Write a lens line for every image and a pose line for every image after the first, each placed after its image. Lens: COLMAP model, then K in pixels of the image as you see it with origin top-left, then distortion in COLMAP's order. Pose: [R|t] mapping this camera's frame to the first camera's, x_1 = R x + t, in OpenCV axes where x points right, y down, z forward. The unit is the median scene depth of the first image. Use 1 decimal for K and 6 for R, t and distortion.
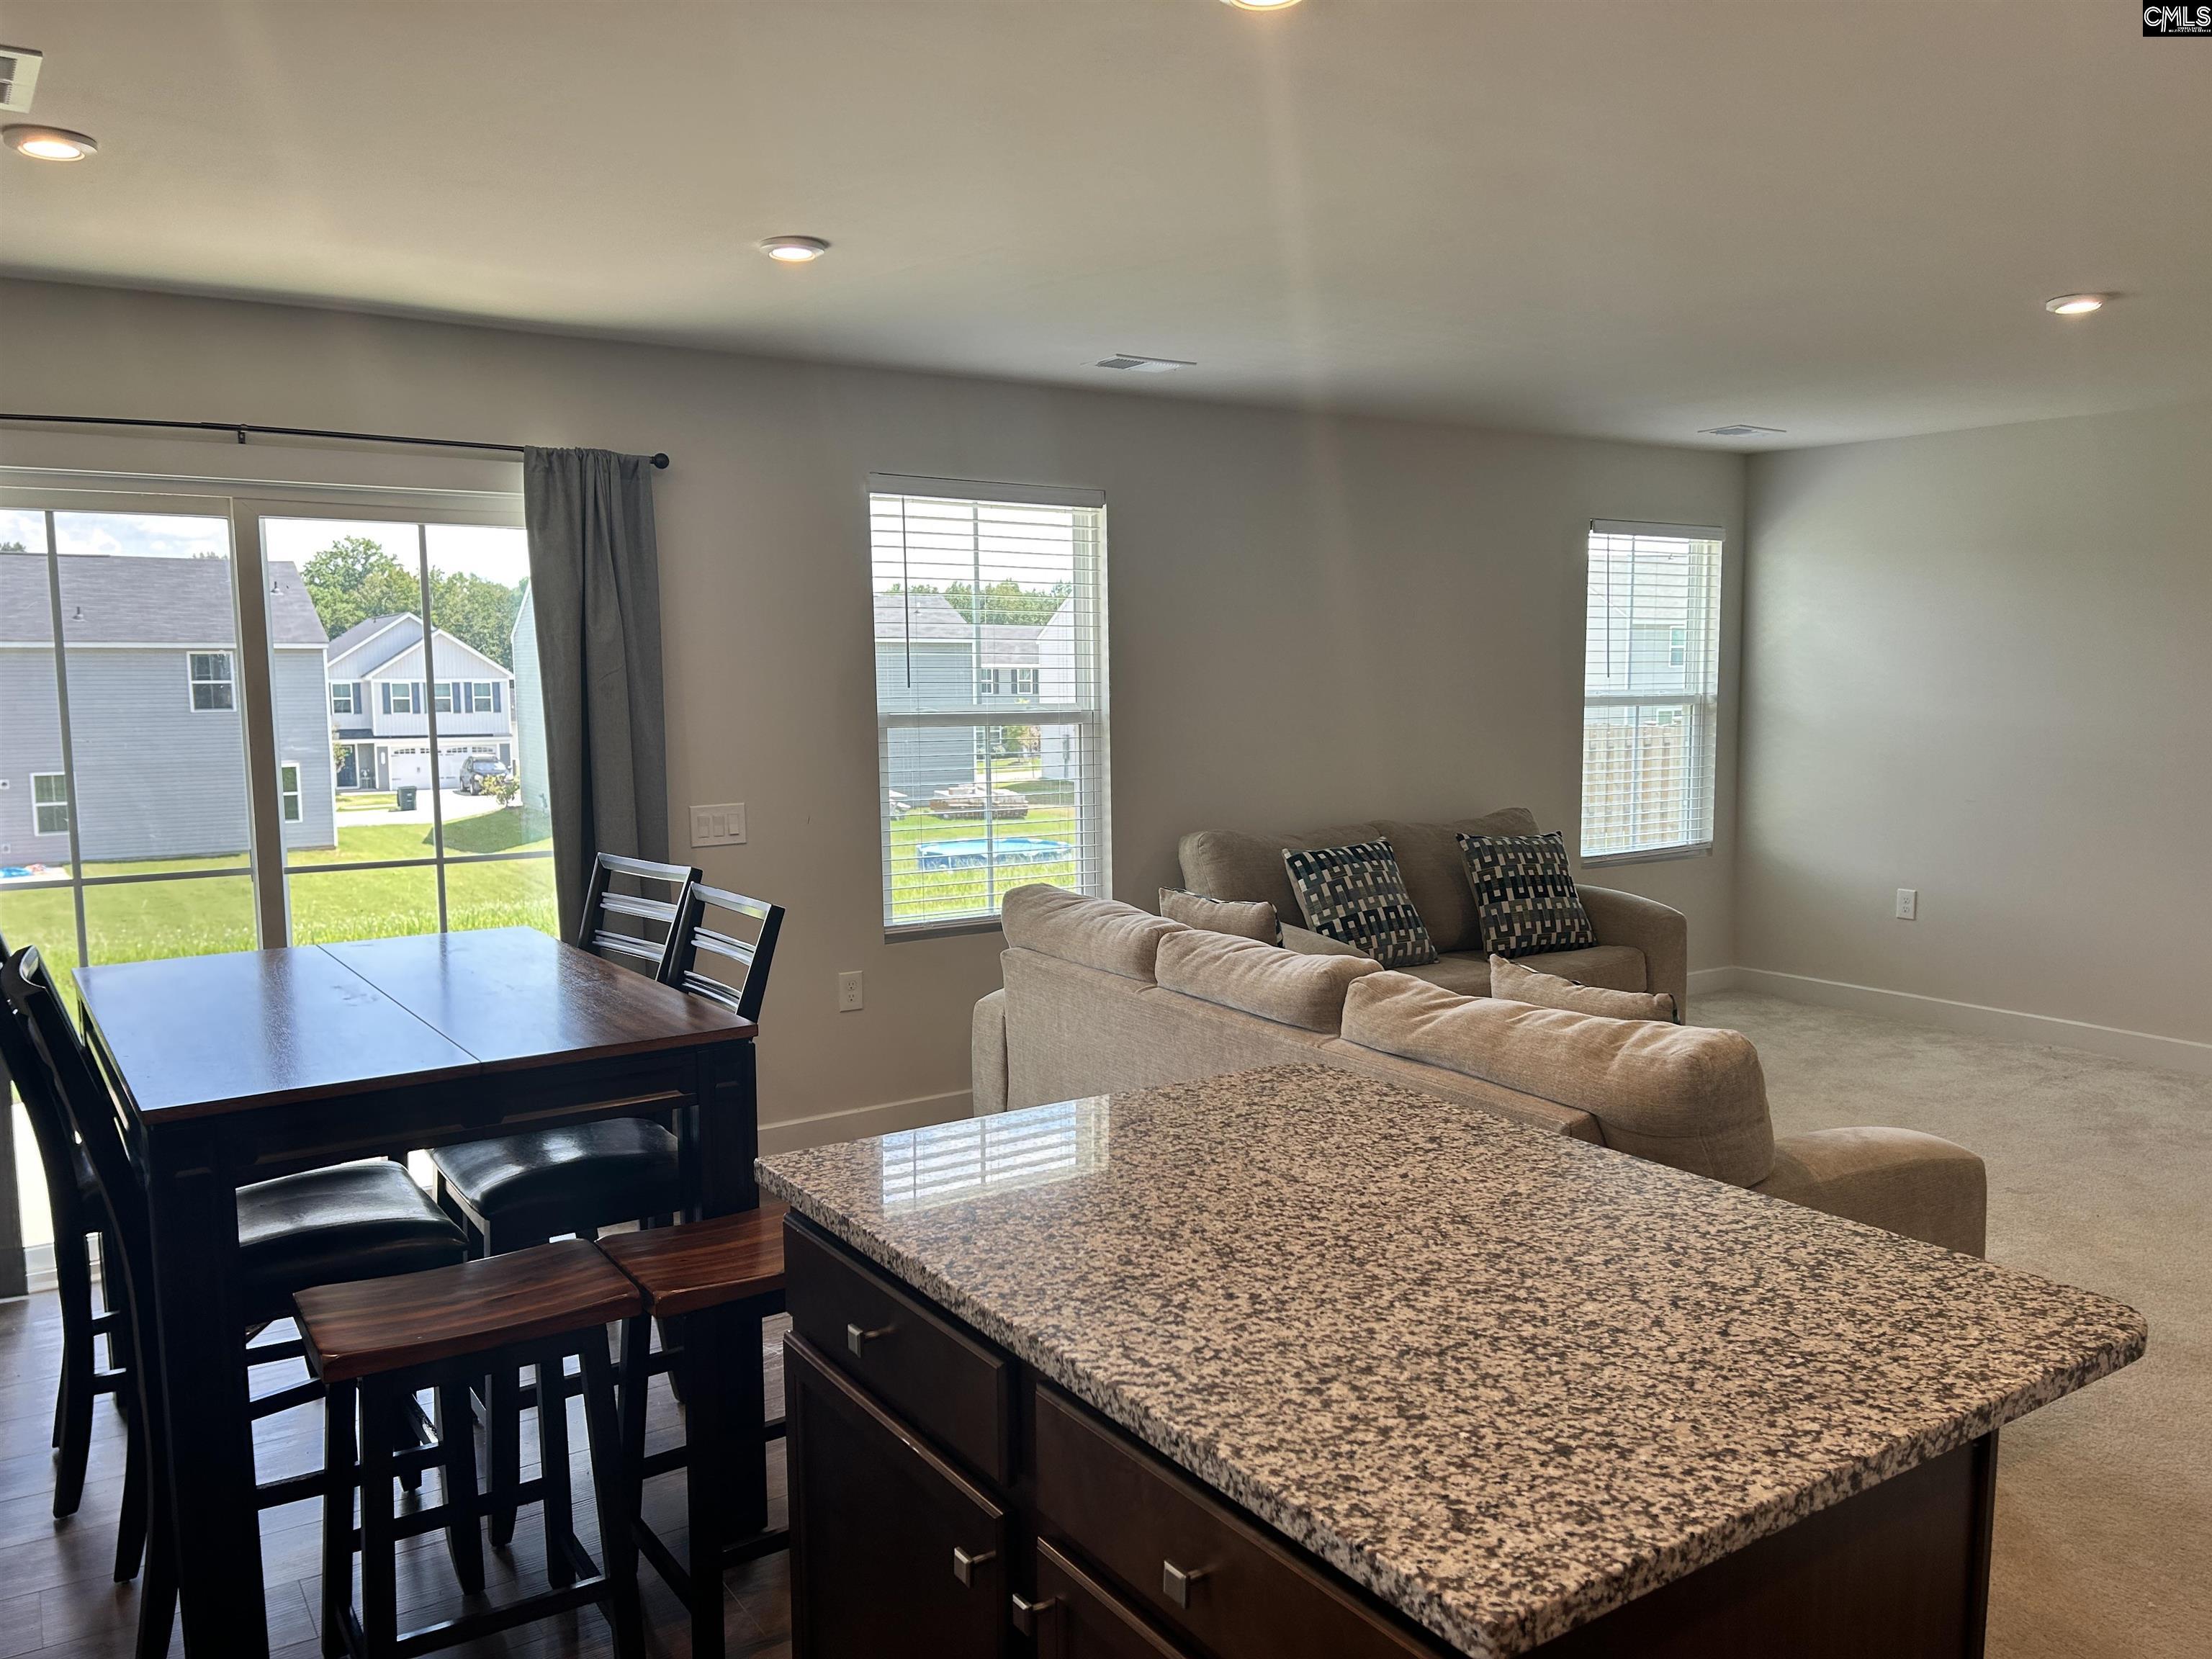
lens RADIAL K [[1651.6, 0, 1121.4], [0, 1651.6, 839.1], [0, 0, 1]] dist [0.056546, -0.065968]
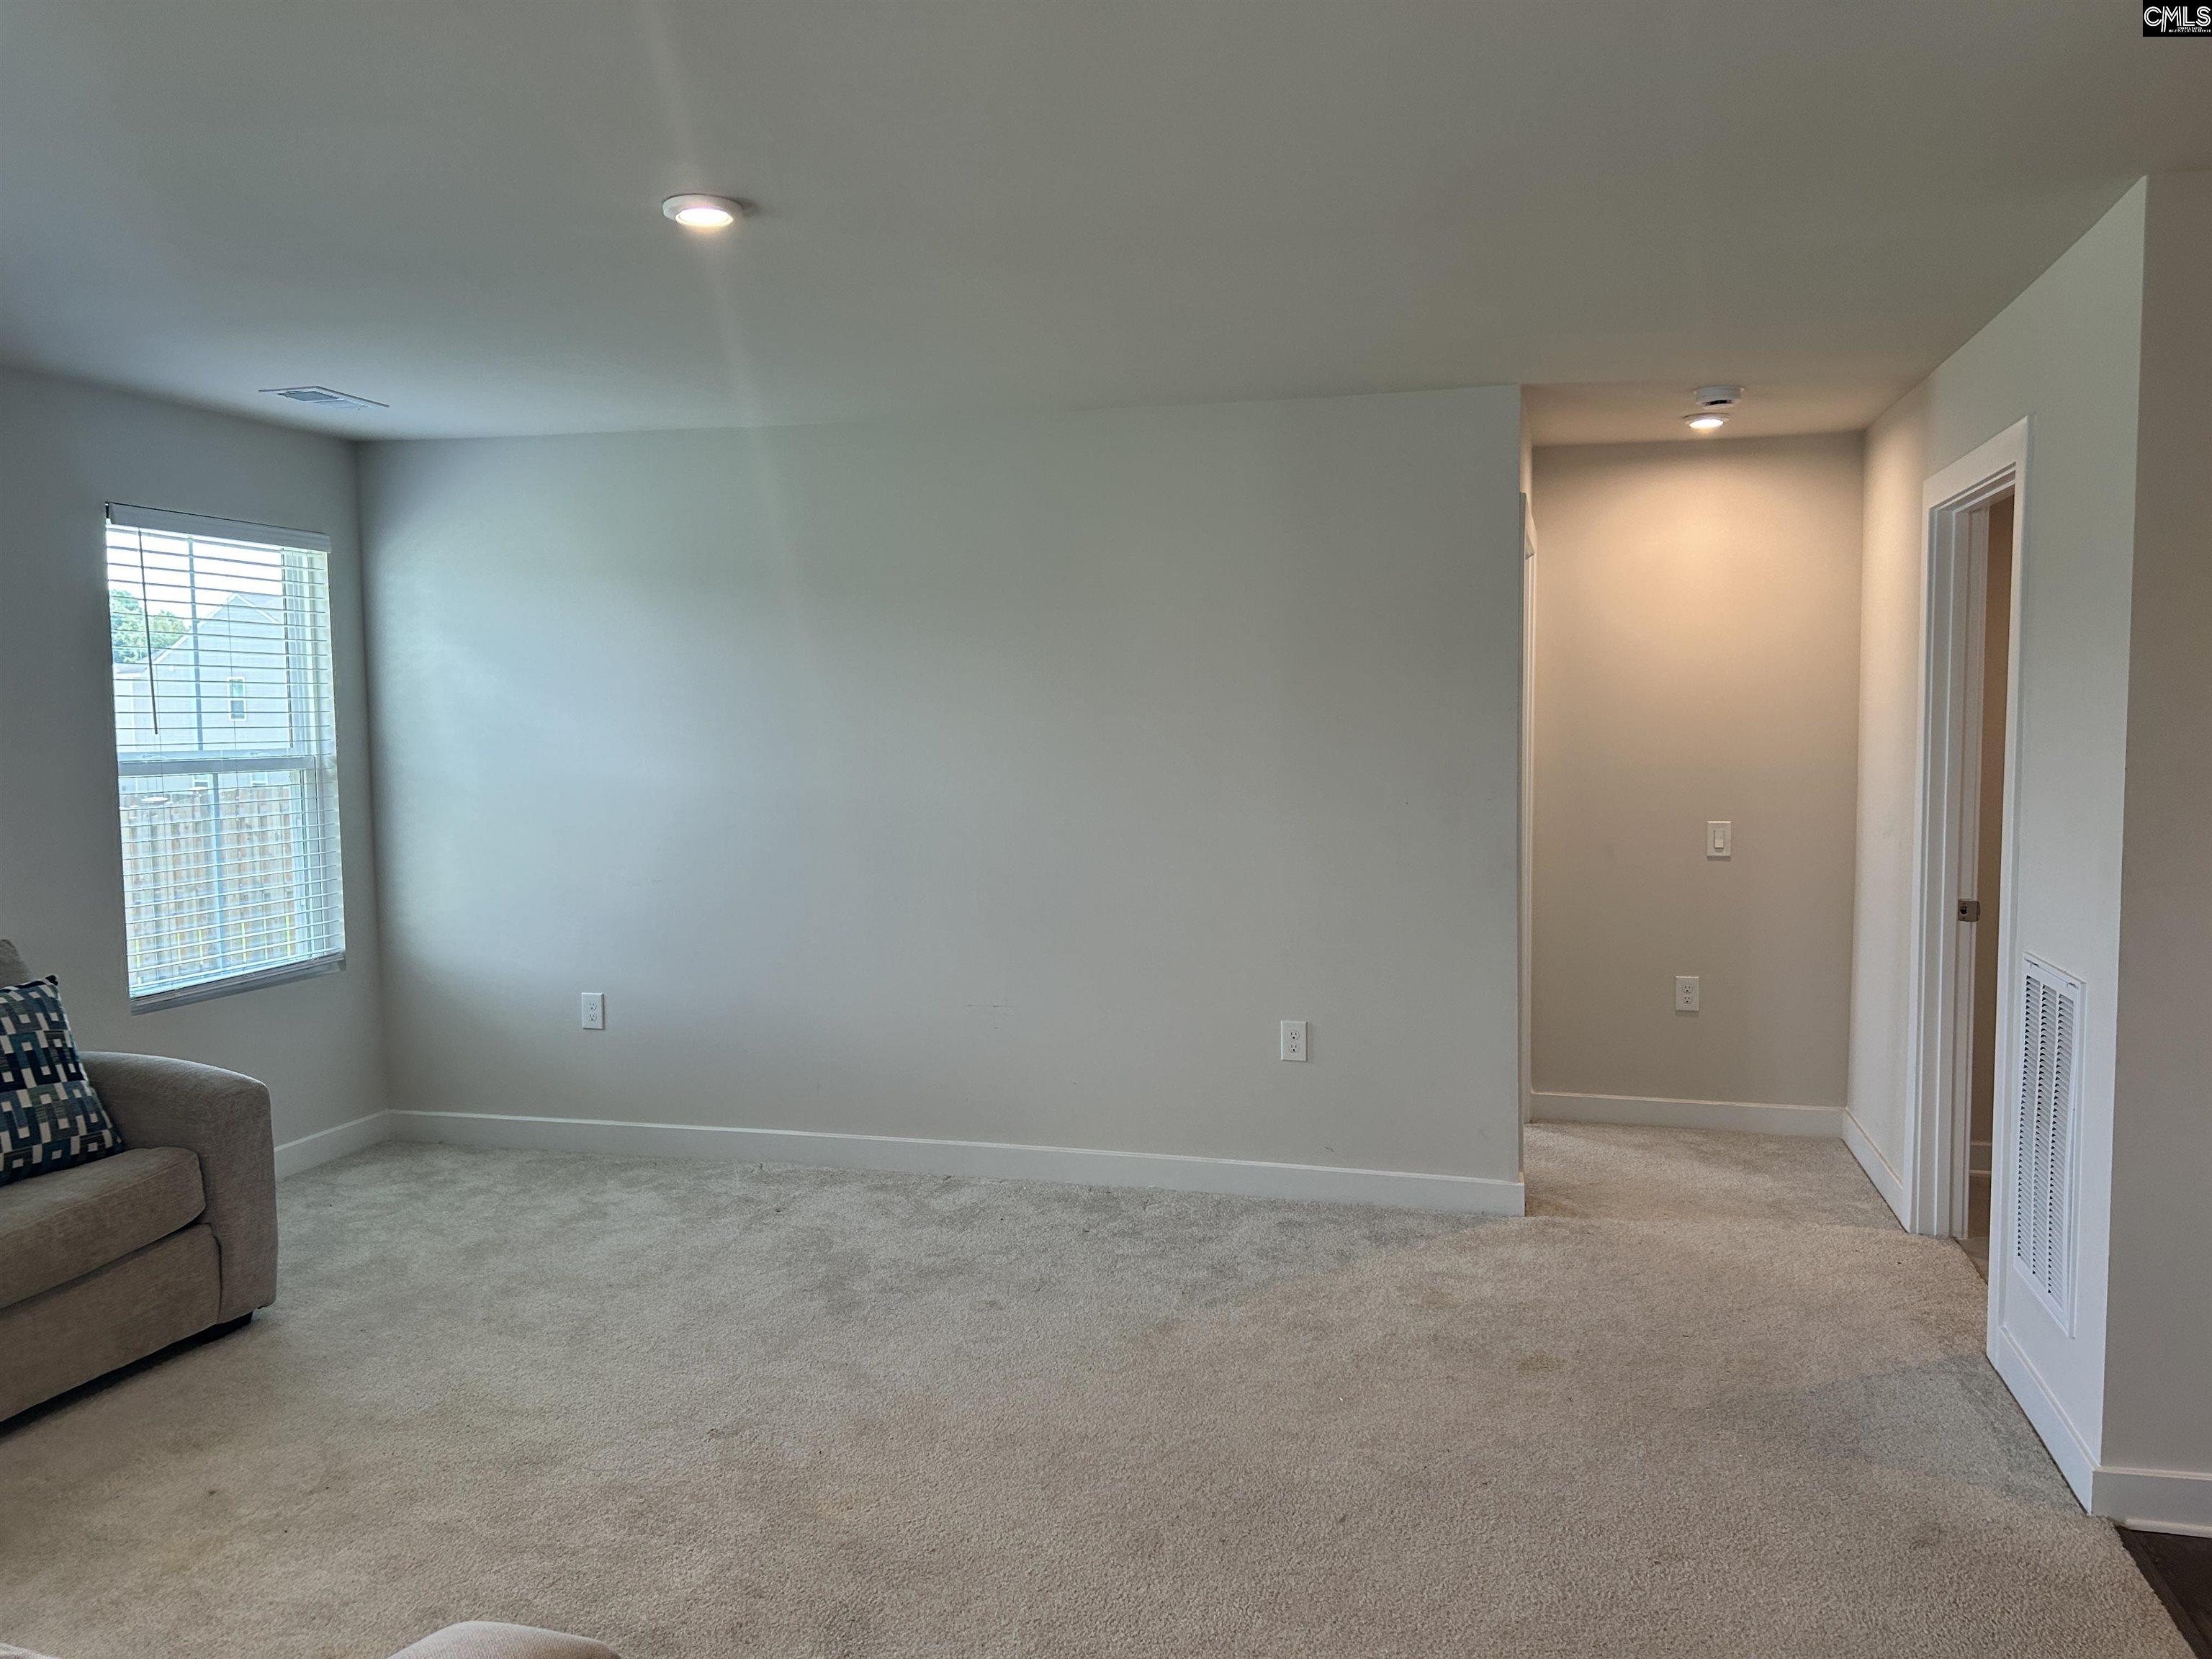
lens RADIAL K [[1679.0, 0, 1123.8], [0, 1679.0, 832.5], [0, 0, 1]] dist [0.078358, -0.062149]
pose [[0.751736, -0.047577, 0.657745, 0.158218], [0.071233, 0.997417, -0.009265, -0.026757], [-0.655605, 0.053819, 0.753183, 0.256035]]
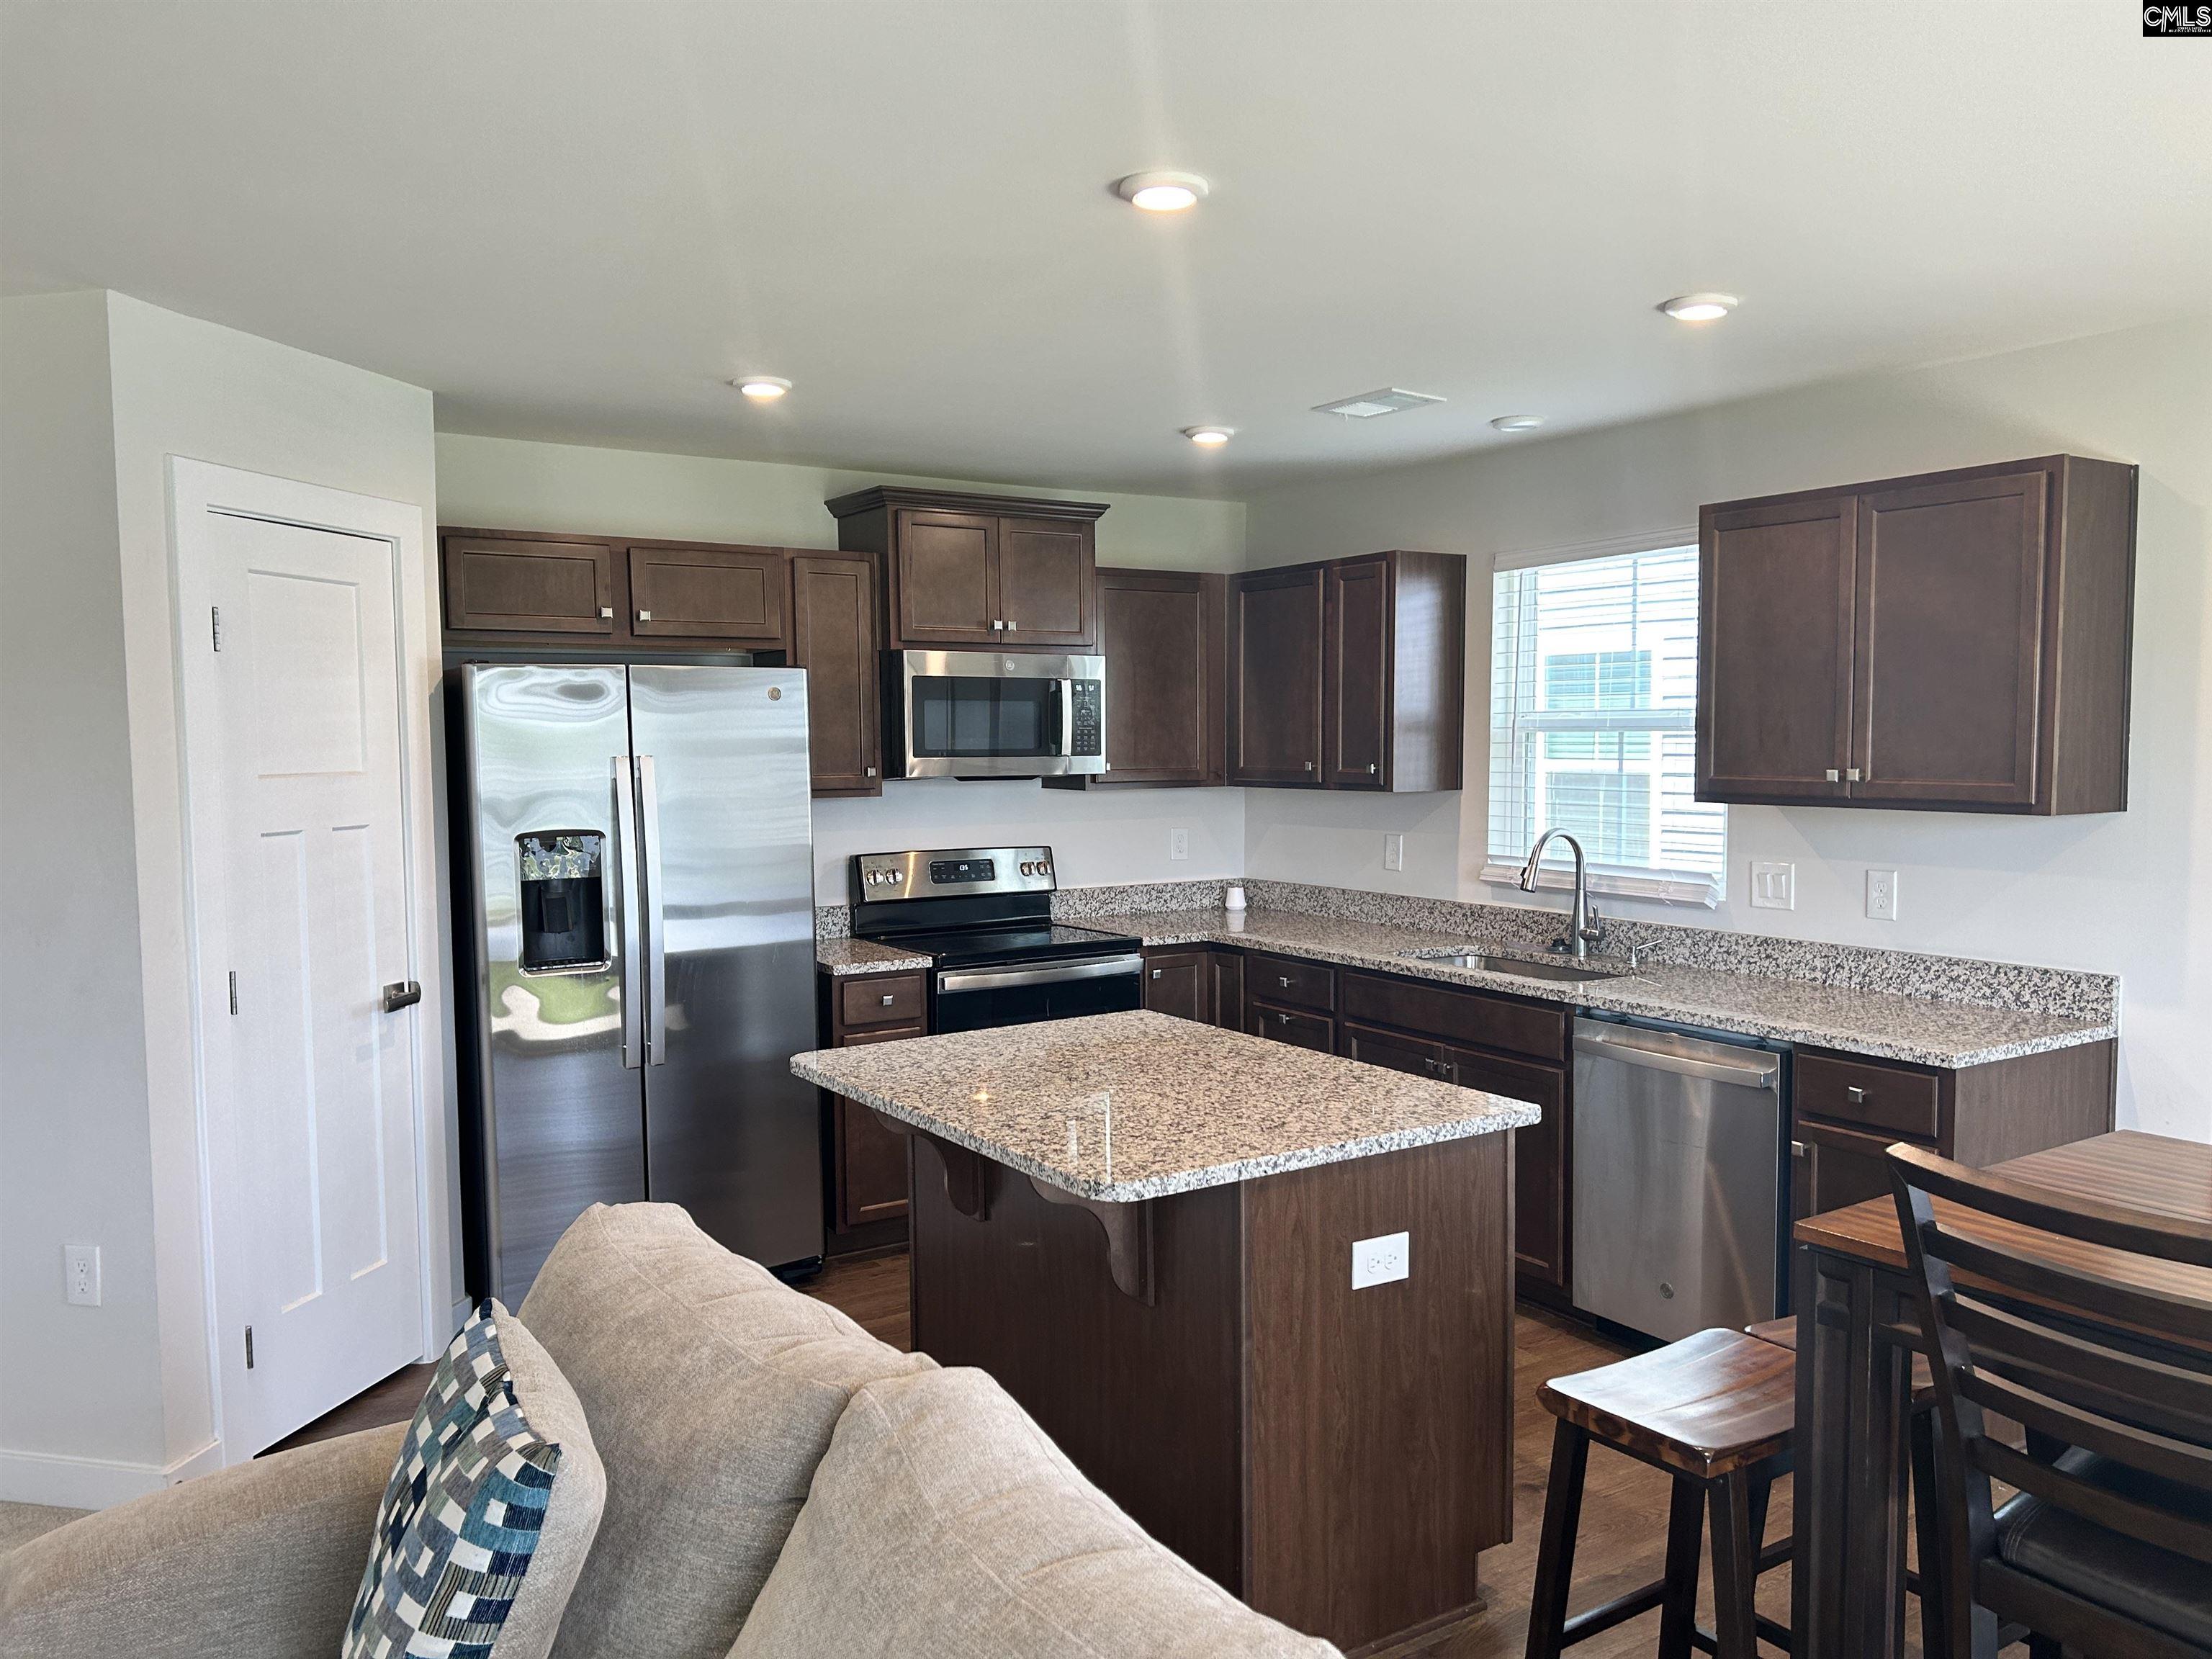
lens RADIAL K [[1649.1, 0, 1127.7], [0, 1649.1, 854.0], [0, 0, 1]] dist [0.072864, -0.093091]
pose [[-0.999893, 0.011774, 0.008673, 0.042370], [0.013134, 0.983831, 0.178617, -0.102119], [-0.006430, 0.178712, -0.983880, 0.878503]]
